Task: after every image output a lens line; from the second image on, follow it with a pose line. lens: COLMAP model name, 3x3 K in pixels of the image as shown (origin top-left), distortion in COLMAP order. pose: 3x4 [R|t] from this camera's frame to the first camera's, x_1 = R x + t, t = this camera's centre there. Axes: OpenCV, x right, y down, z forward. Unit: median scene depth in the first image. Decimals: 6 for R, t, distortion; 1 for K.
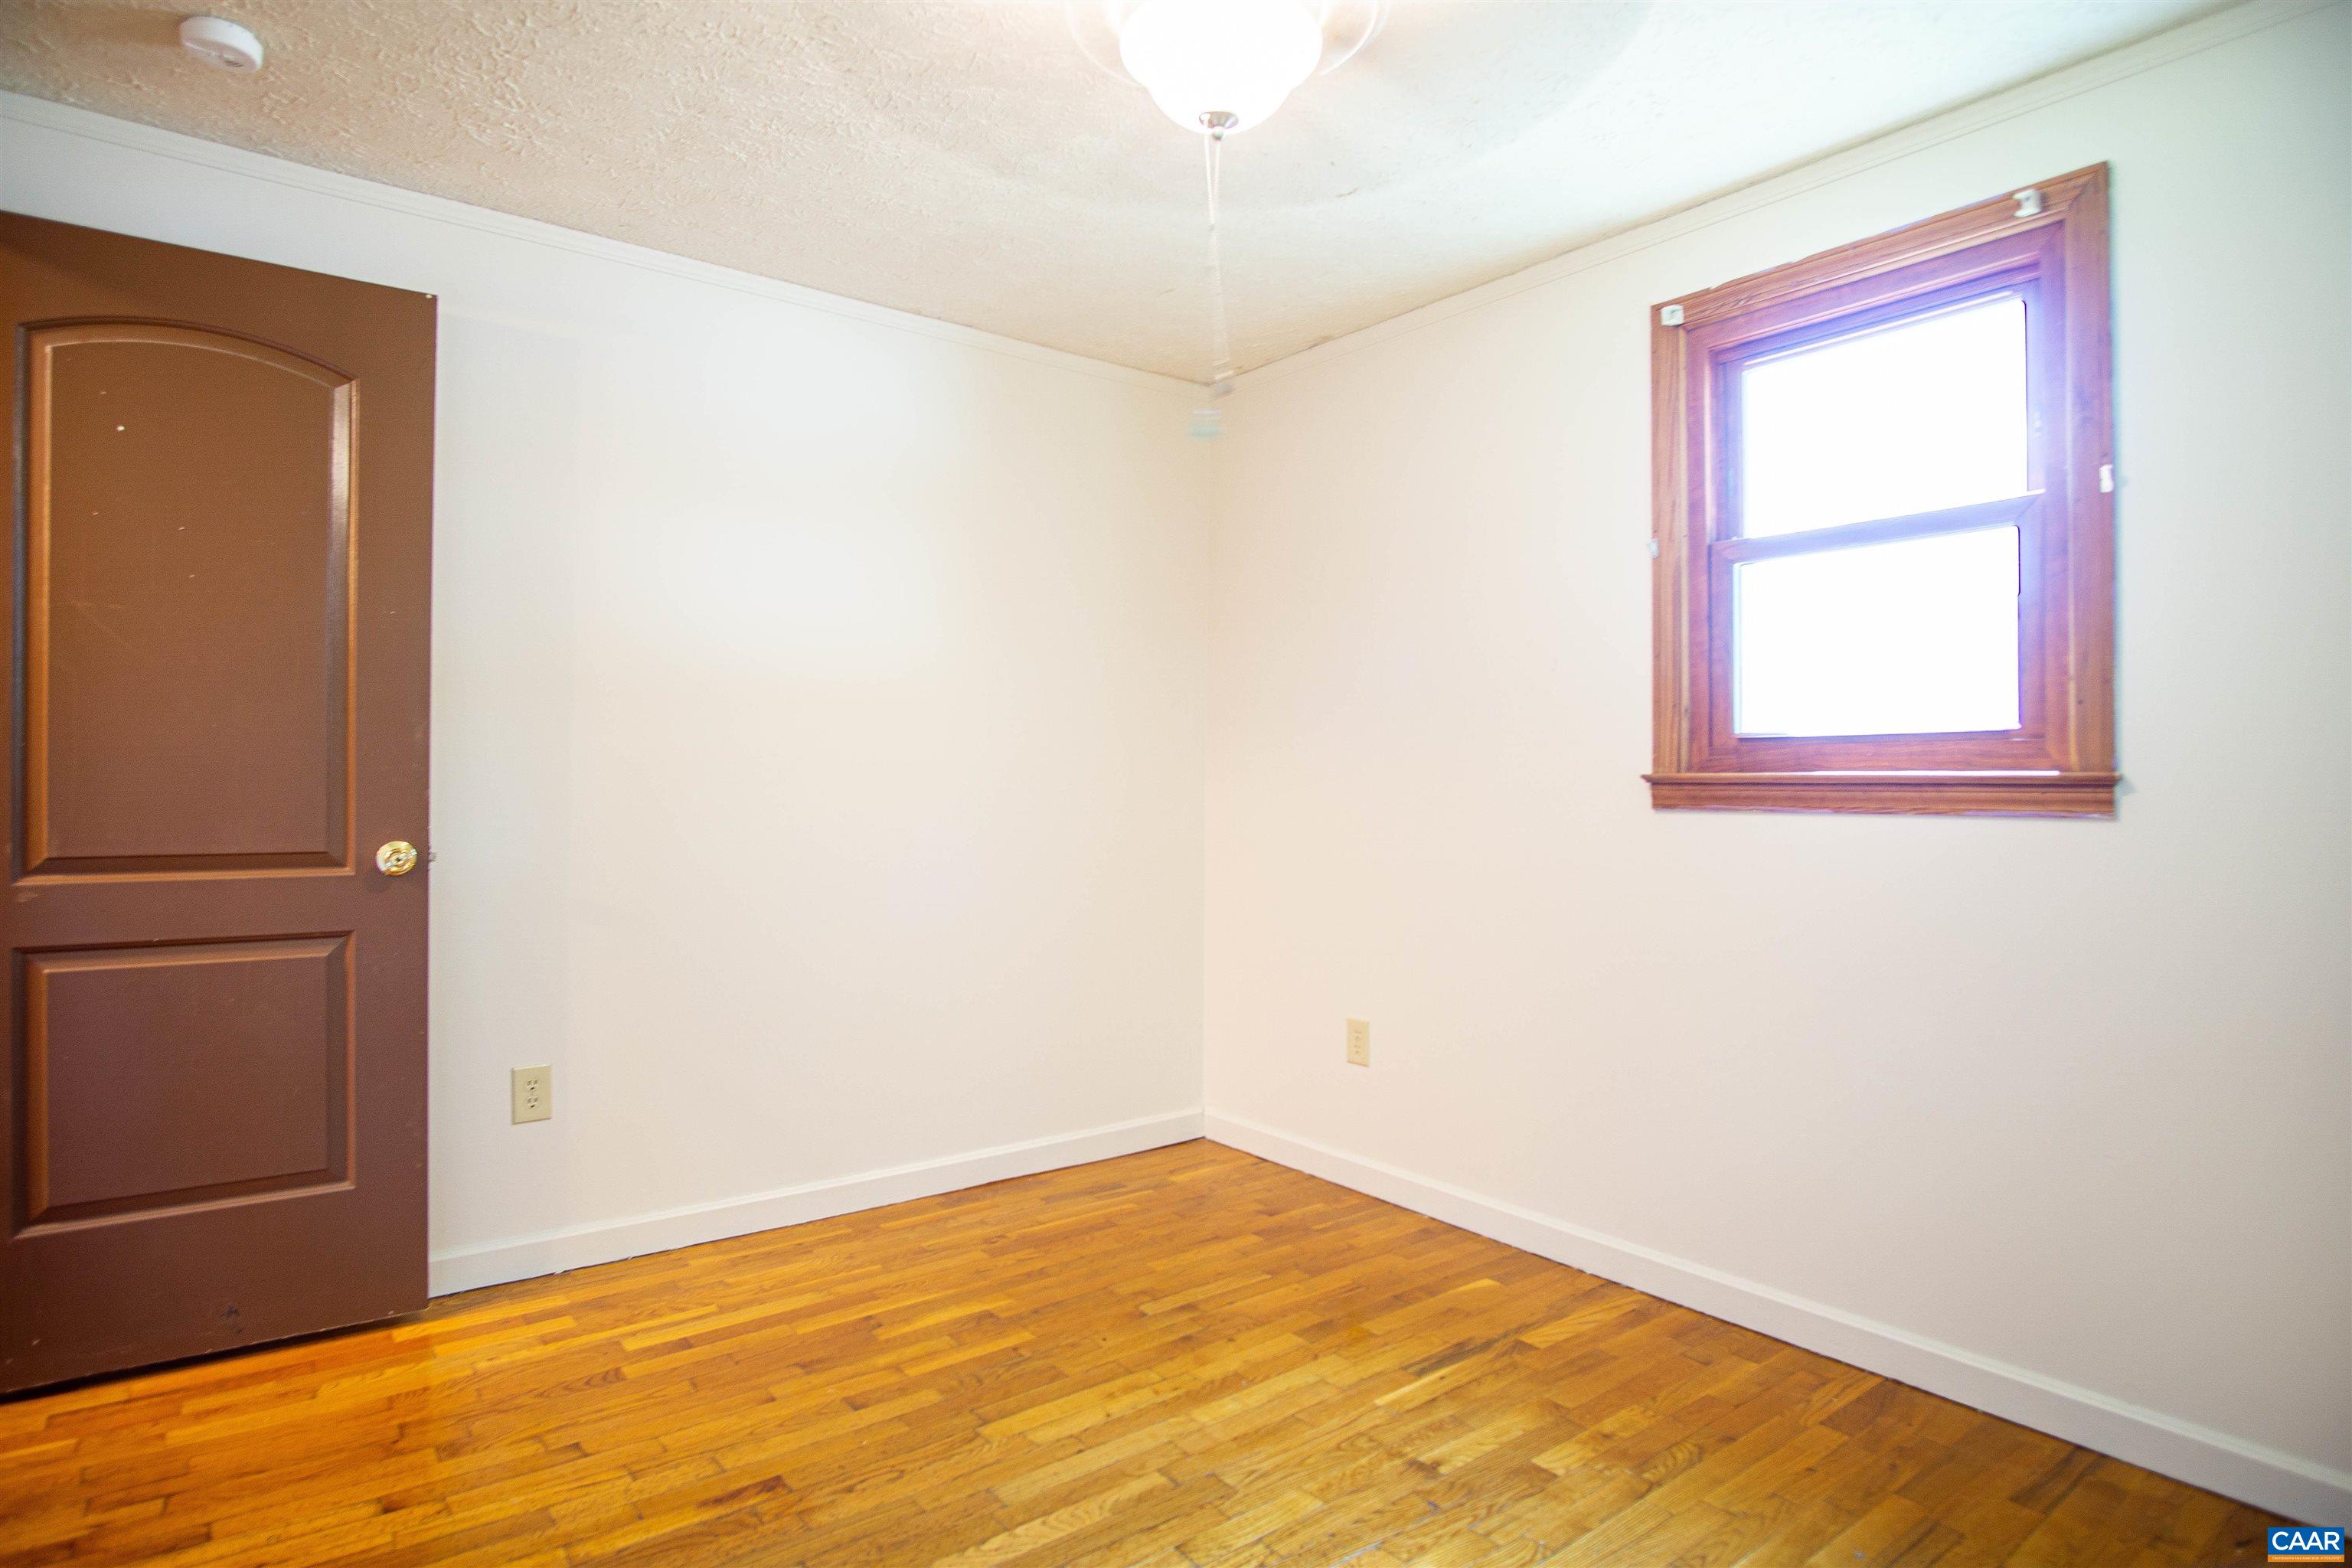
lens RADIAL K [[1267.6, 0, 1124.5], [0, 1267.6, 774.4], [0, 0, 1]] dist [-0.025170, 0.004962]
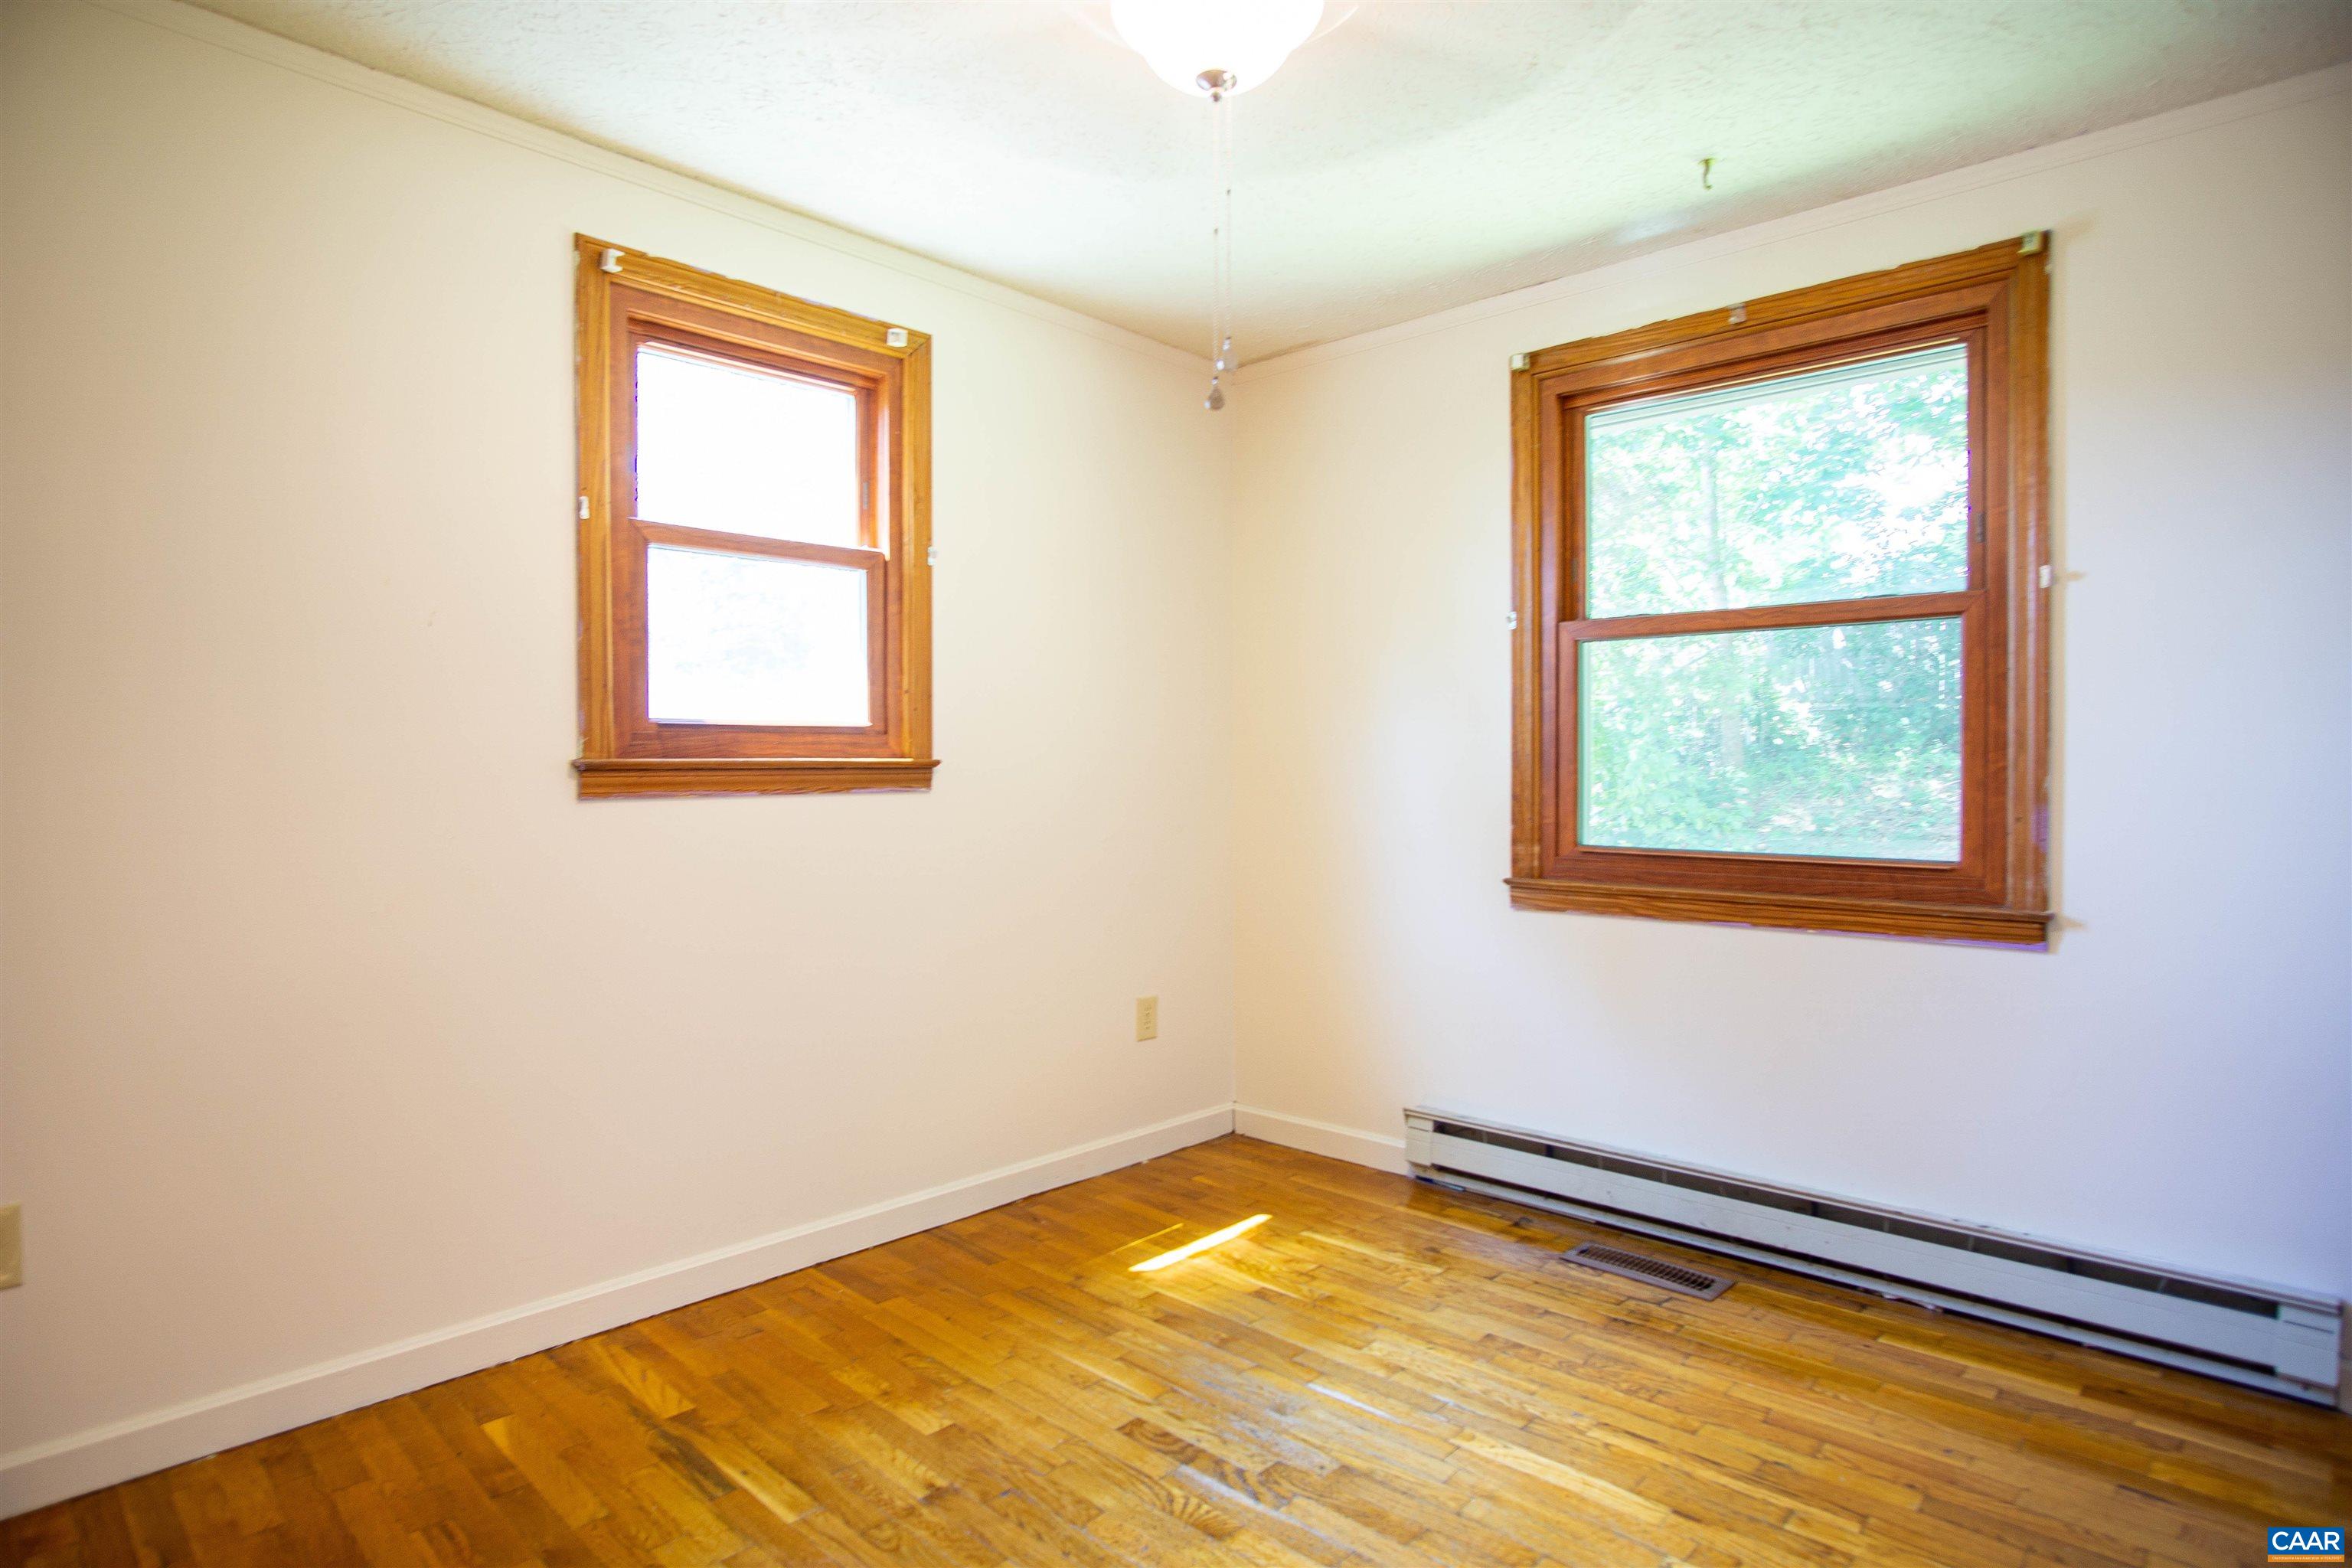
lens RADIAL K [[1267.6, 0, 1171.9], [0, 1267.6, 779.5], [0, 0, 1]] dist [-0.025170, 0.004962]
pose [[-0.173374, -0.016034, 0.984725, -0.598550], [-0.000513, 0.999869, 0.016190, -0.001259], [-0.984856, 0.002302, -0.173360, 0.829446]]
